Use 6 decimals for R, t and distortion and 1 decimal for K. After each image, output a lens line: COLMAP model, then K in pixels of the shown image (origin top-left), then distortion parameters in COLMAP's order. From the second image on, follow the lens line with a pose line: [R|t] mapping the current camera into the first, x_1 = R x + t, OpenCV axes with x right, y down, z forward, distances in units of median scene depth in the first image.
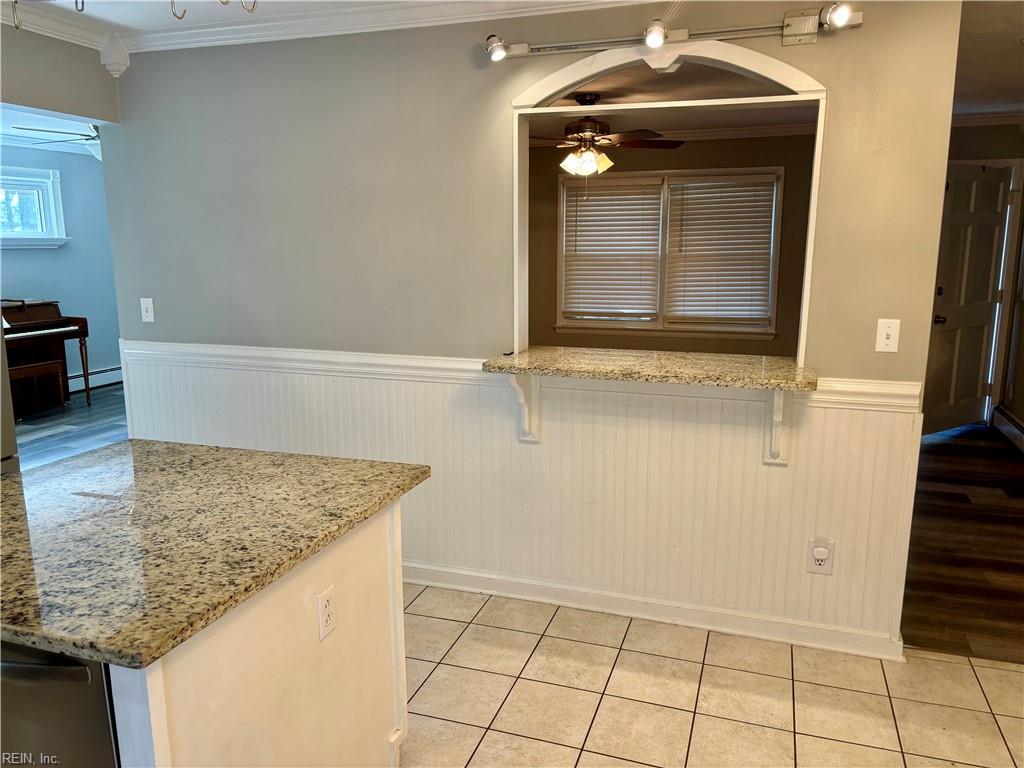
lens RADIAL K [[774.4, 0, 509.7], [0, 774.4, 383.3], [0, 0, 1]] dist [0.054642, -0.058956]
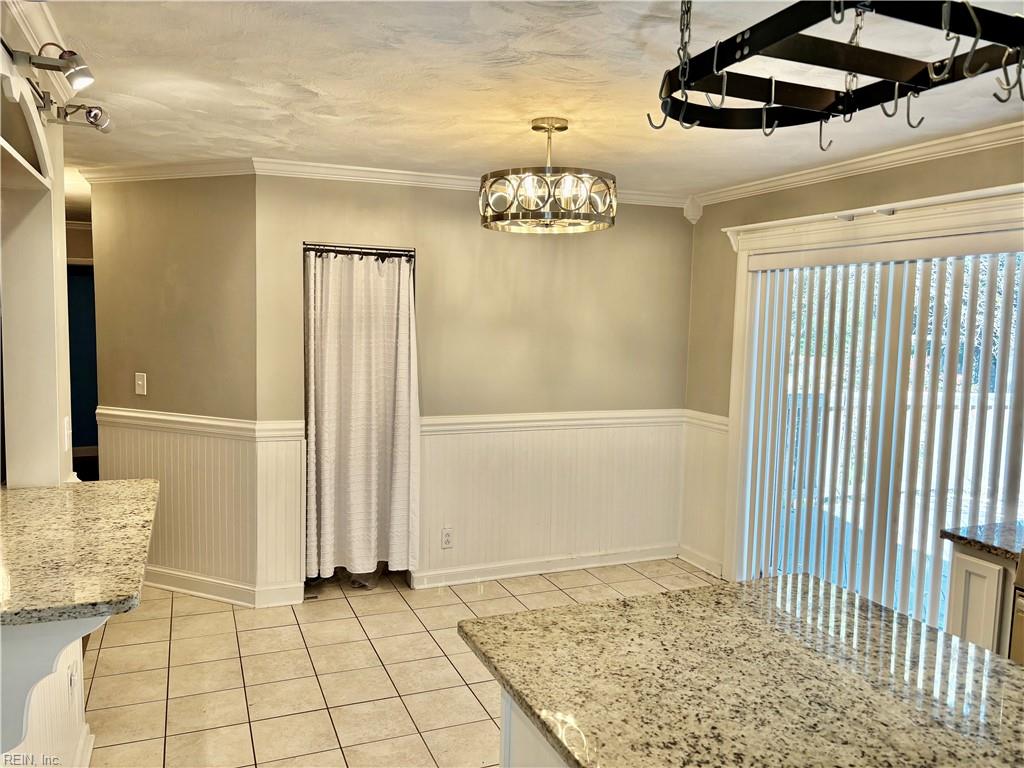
lens RADIAL K [[774.4, 0, 521.5], [0, 774.4, 386.4], [0, 0, 1]] dist [0.054642, -0.058956]
pose [[-0.672568, -0.075410, 0.736183, -0.584971], [0.120866, 0.970243, 0.209807, -0.239508], [-0.730098, 0.230089, -0.643441, 1.121452]]
